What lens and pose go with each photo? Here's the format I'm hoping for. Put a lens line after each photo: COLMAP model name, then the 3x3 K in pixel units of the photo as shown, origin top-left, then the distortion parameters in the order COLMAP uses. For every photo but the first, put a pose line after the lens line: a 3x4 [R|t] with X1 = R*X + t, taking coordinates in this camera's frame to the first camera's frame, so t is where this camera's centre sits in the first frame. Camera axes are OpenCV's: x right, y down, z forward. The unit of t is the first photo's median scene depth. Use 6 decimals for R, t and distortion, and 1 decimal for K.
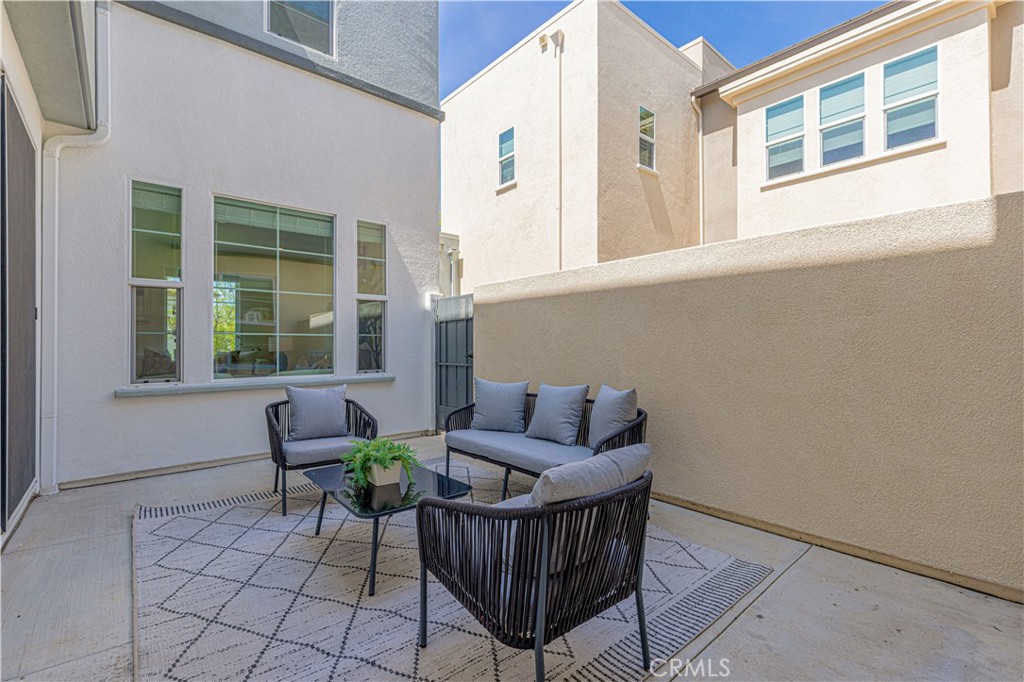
lens RADIAL K [[462.5, 0, 506.4], [0, 462.5, 341.3], [0, 0, 1]] dist [0.005285, 0.000276]
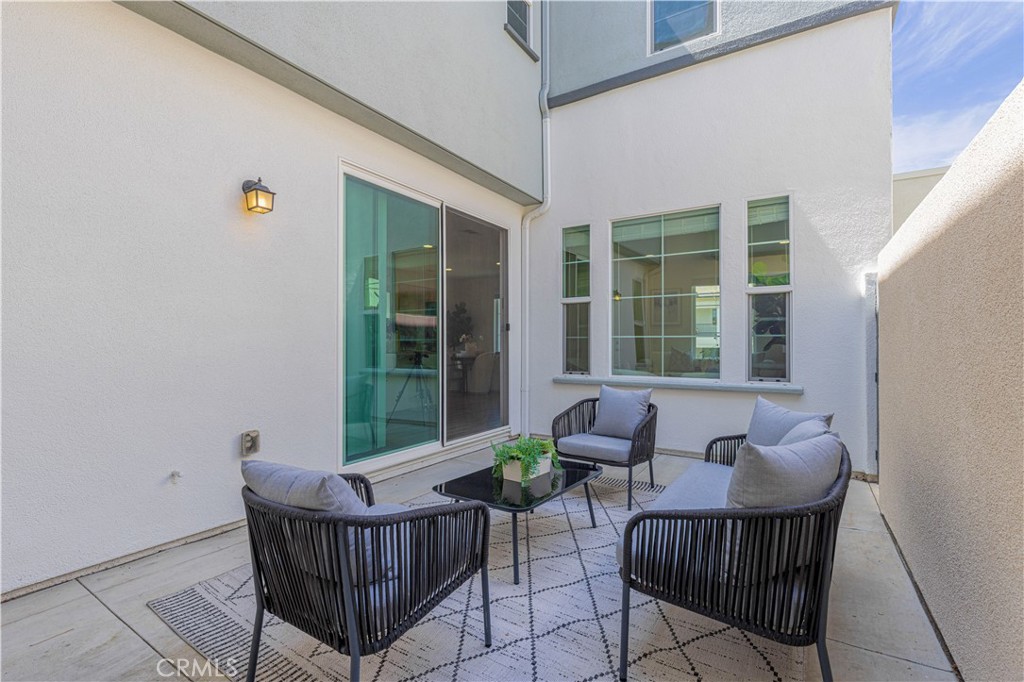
lens RADIAL K [[462.5, 0, 510.0], [0, 462.5, 340.7], [0, 0, 1]] dist [0.005285, 0.000276]
pose [[0.309400, -0.005834, -0.950914, 0.348384], [0.003649, 0.999981, -0.004948, -0.001972], [0.950925, -0.001938, 0.309416, 0.312774]]
